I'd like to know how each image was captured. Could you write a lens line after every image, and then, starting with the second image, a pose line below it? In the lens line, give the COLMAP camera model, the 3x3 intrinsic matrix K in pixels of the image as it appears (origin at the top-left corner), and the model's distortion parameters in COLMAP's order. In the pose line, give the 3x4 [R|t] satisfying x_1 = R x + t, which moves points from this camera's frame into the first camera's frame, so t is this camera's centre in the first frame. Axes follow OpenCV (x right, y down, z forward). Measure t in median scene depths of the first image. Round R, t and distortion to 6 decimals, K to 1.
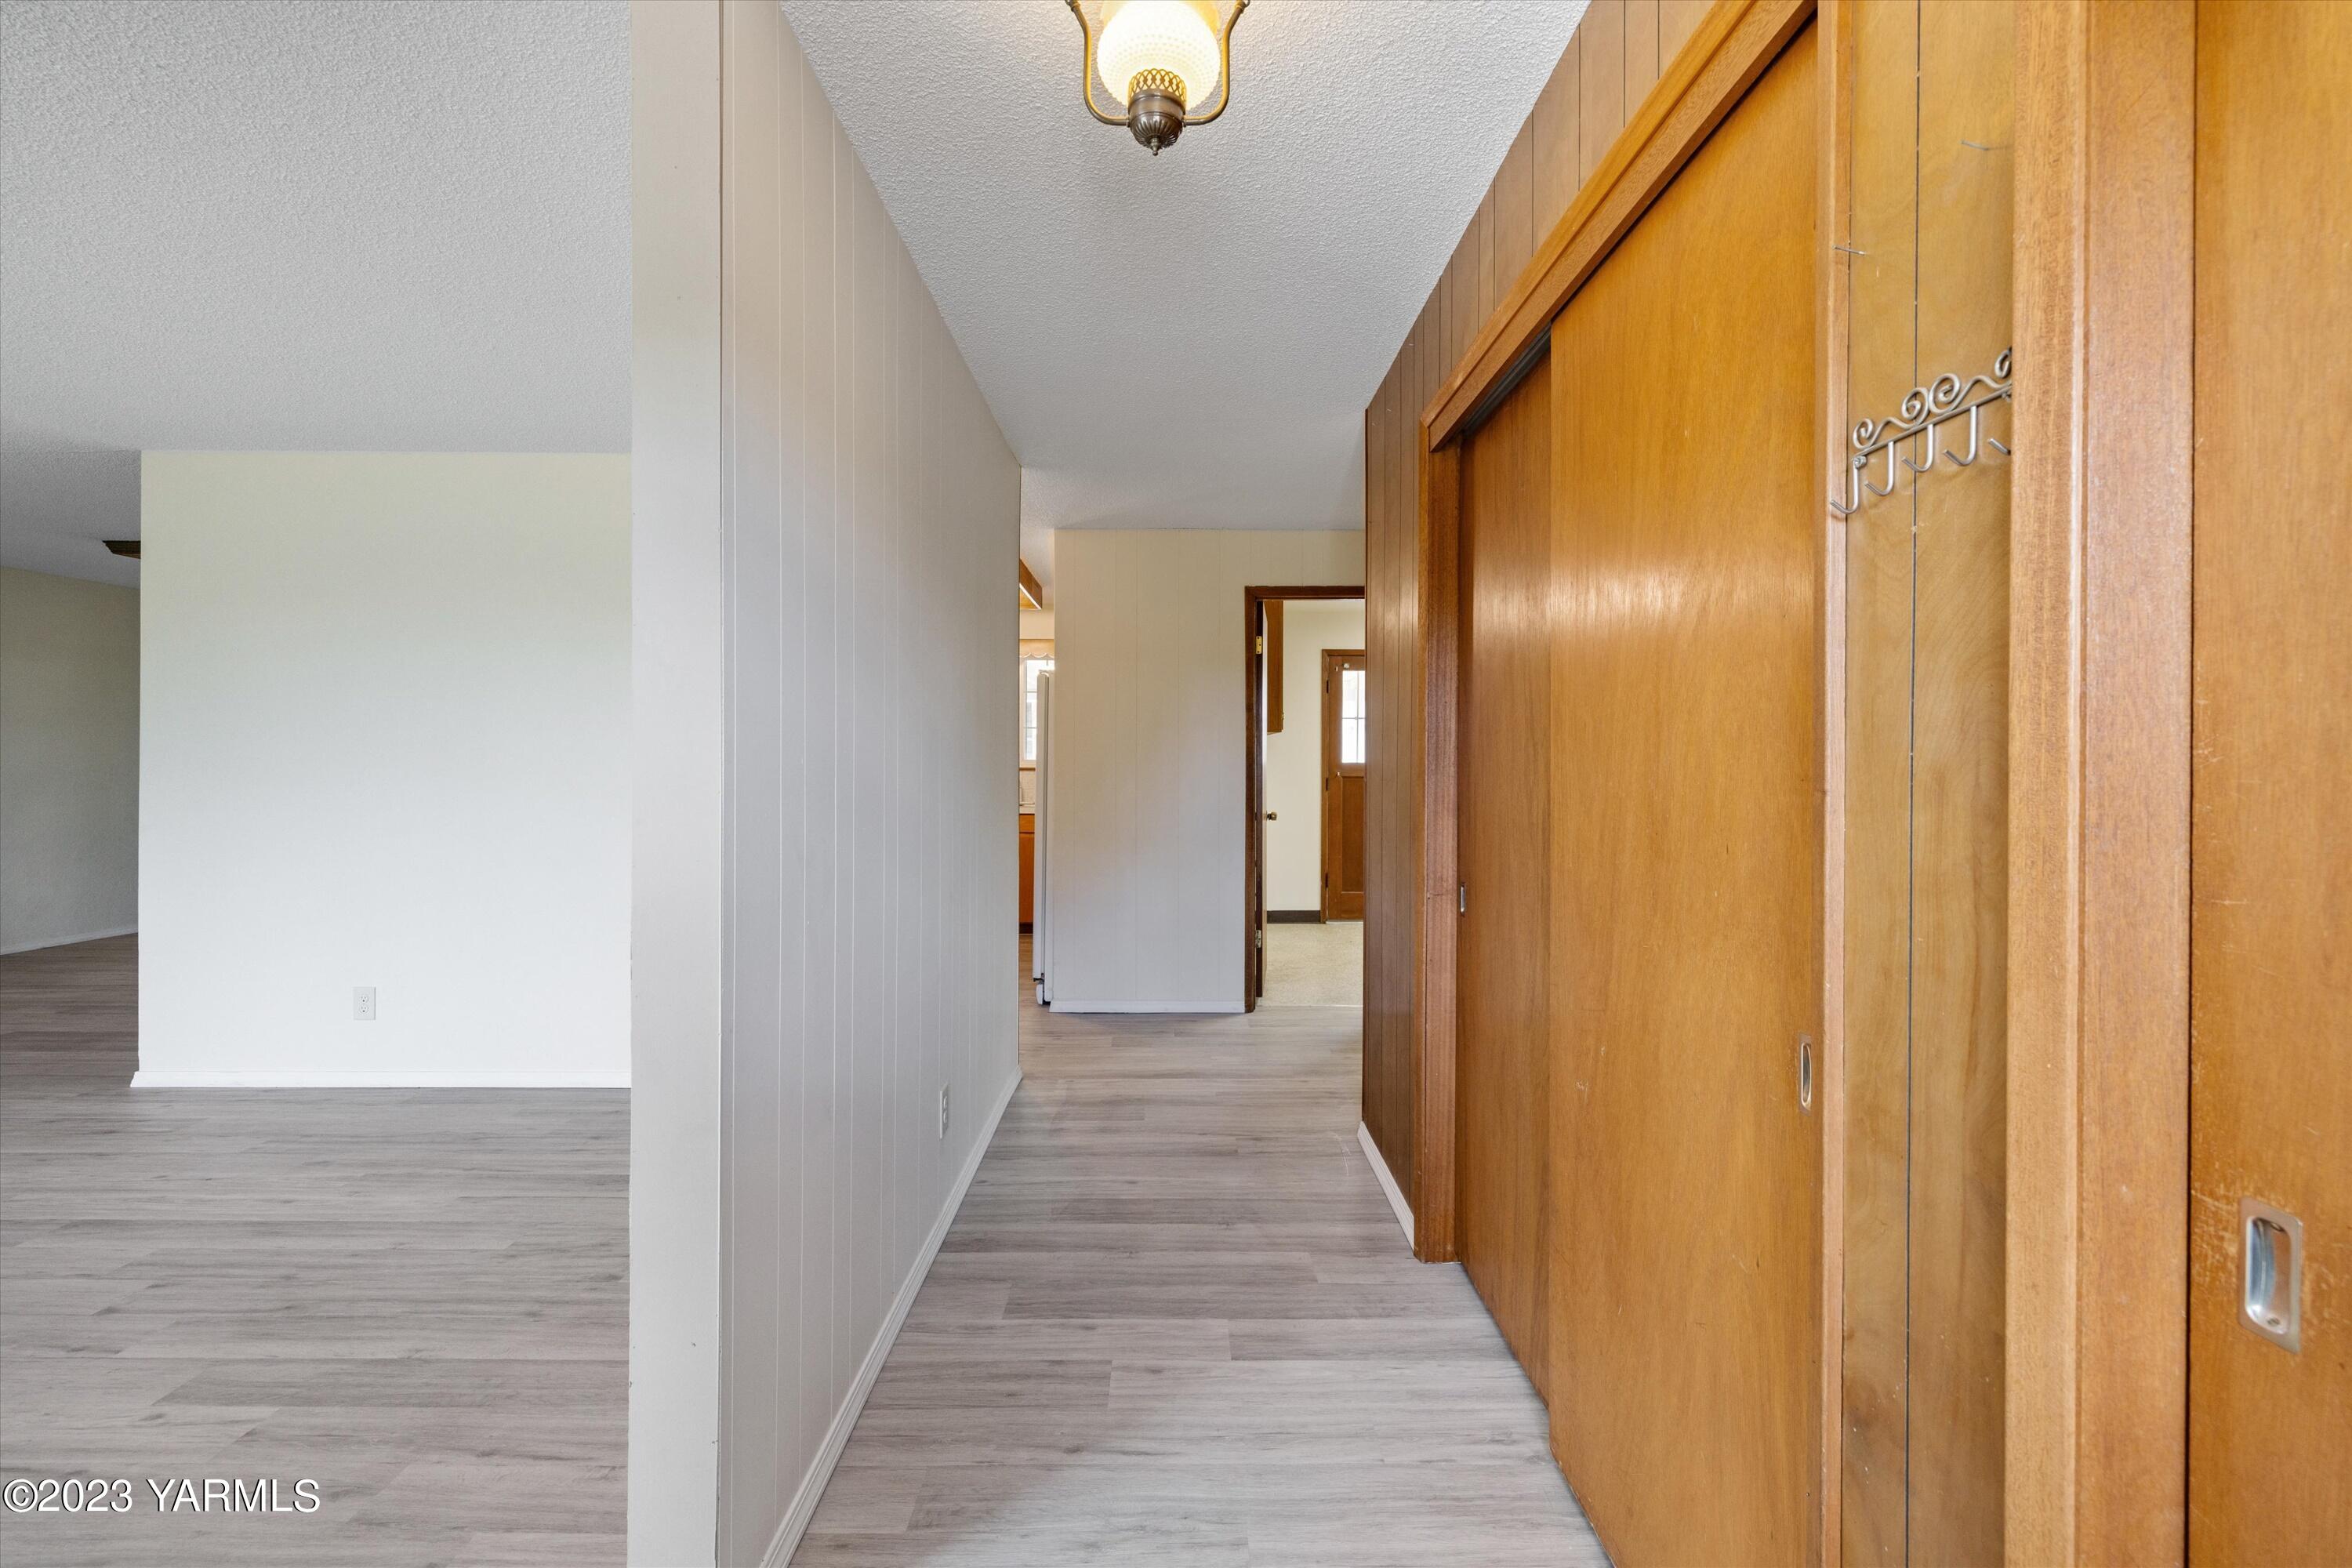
lens RADIAL K [[1006.3, 0, 1170.9], [0, 1006.3, 768.1], [0, 0, 1]] dist [0.003681, 0.000812]
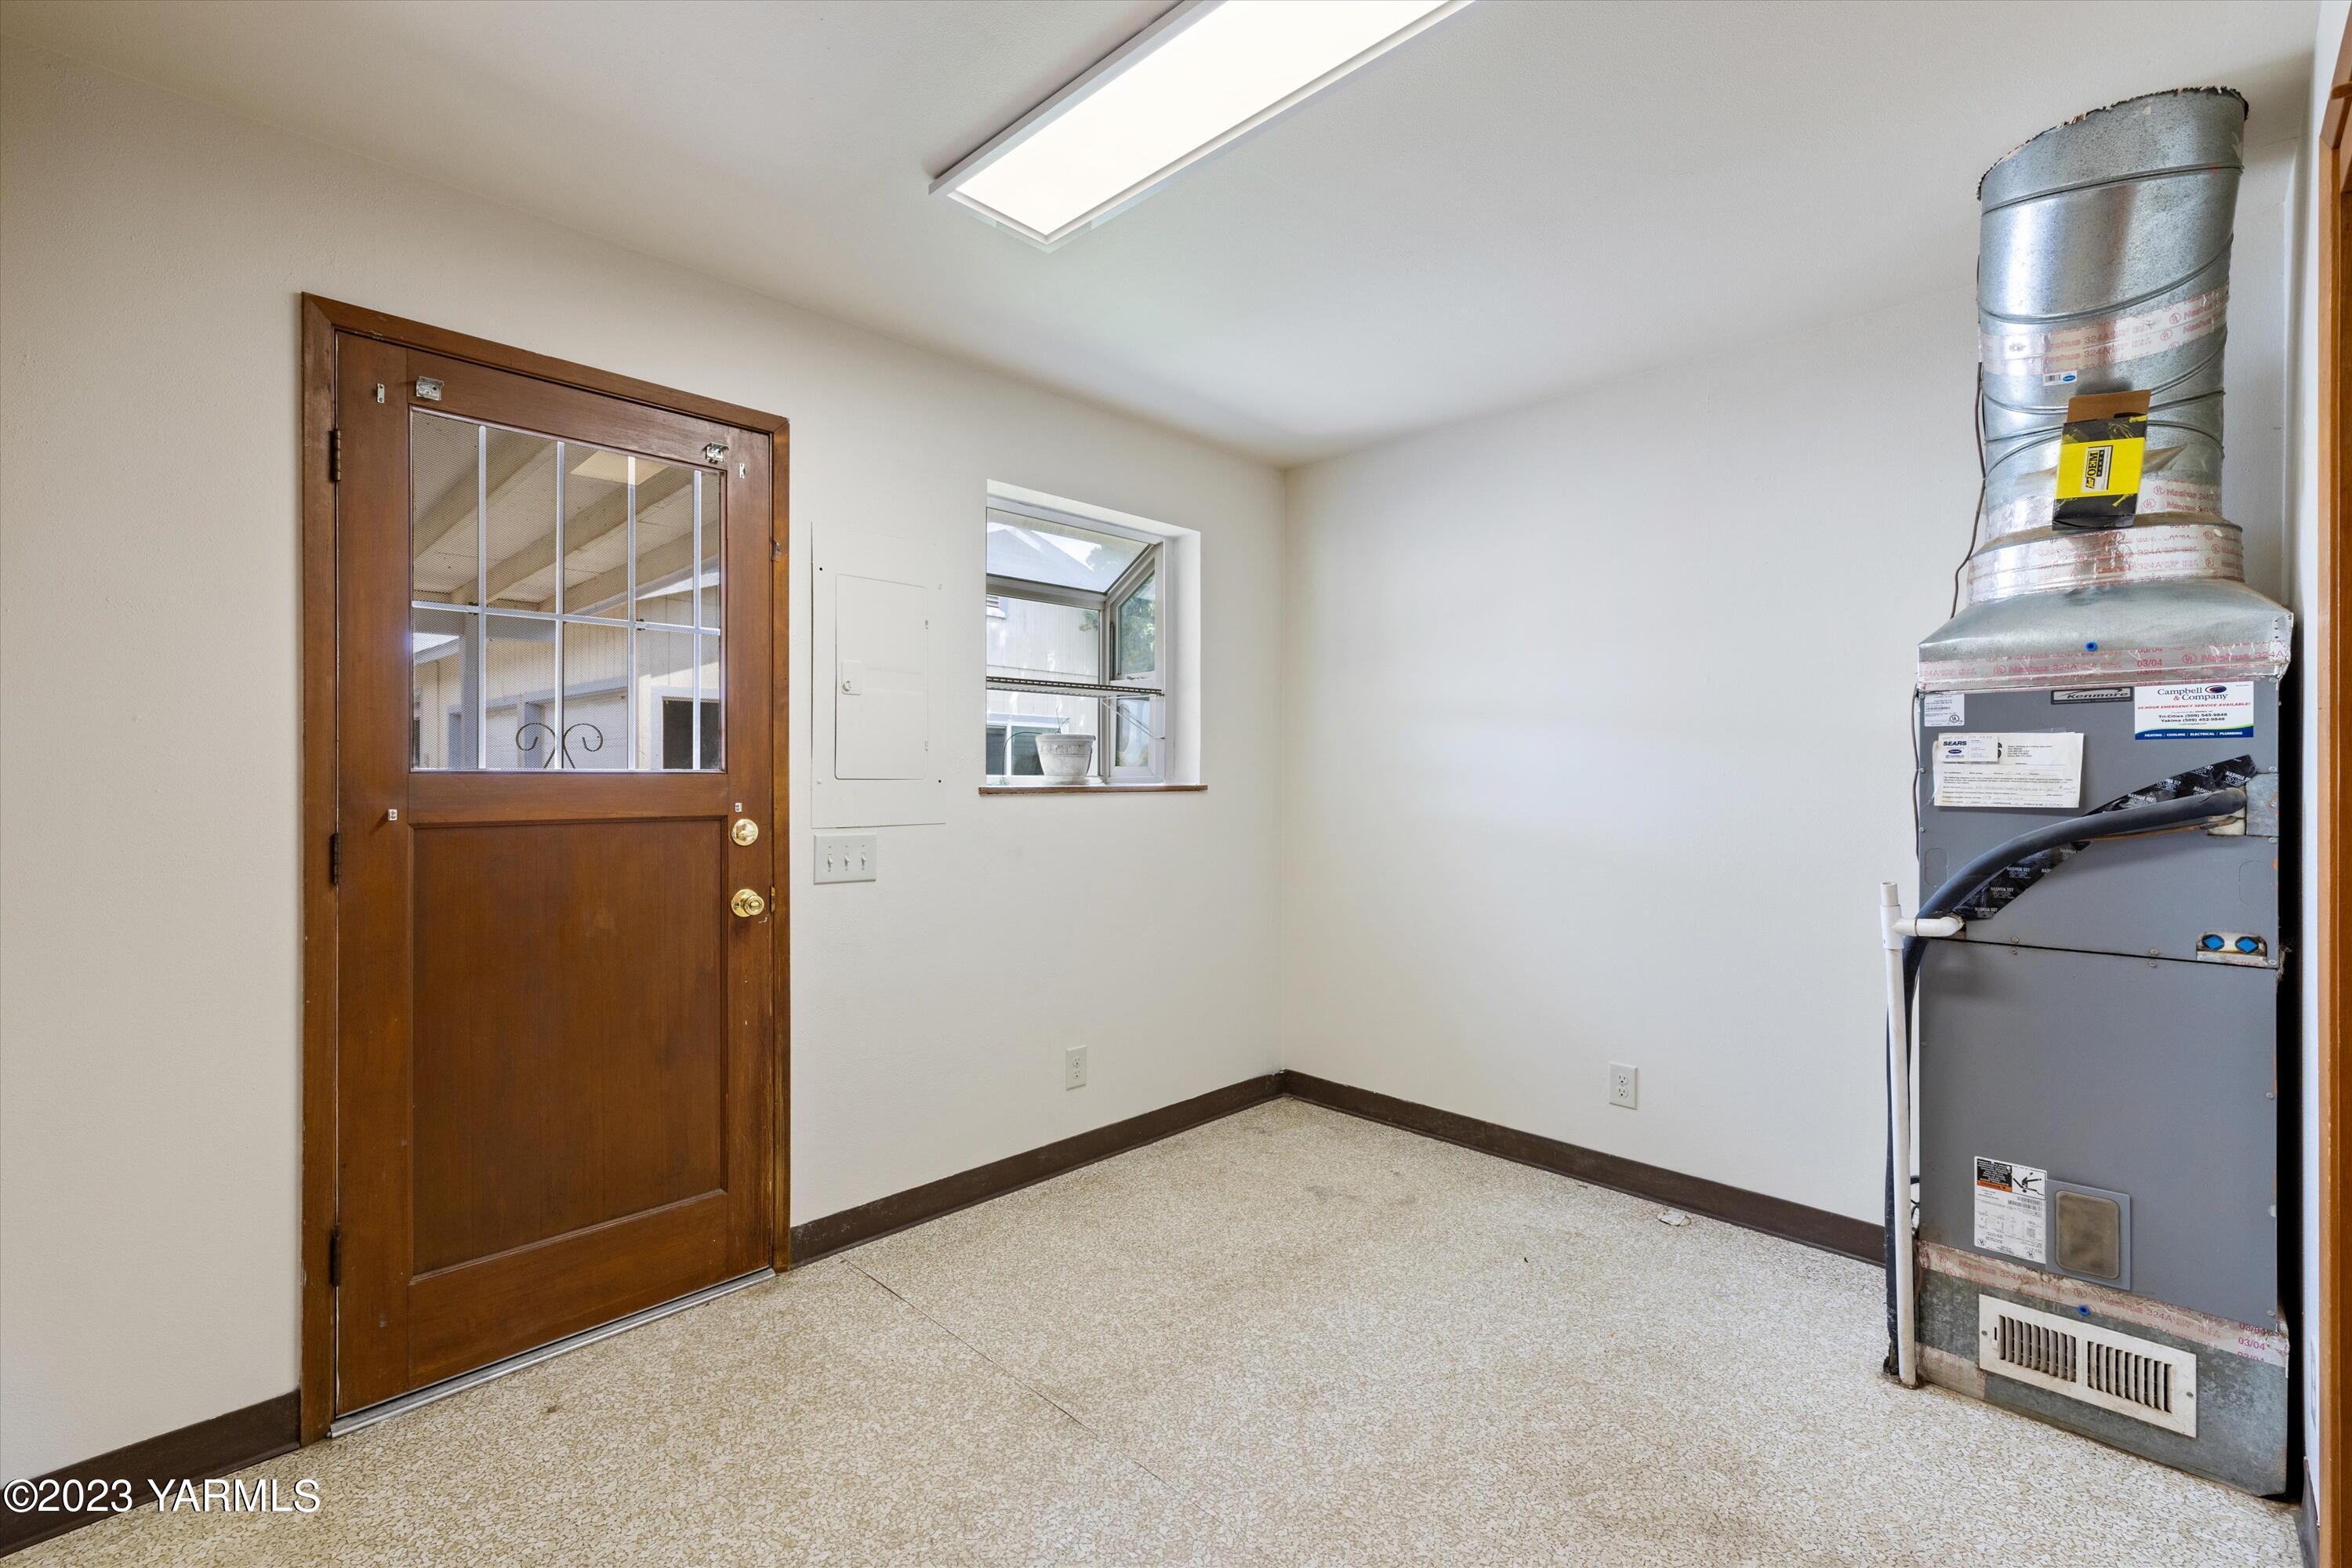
lens RADIAL K [[1006.3, 0, 1179.0], [0, 1006.3, 782.5], [0, 0, 1]] dist [0.003681, 0.000812]
pose [[0.698462, -0.008125, 0.715601, 0.123888], [0.001851, 0.999953, 0.009547, -0.003898], [-0.715645, -0.005344, 0.698444, 0.685800]]
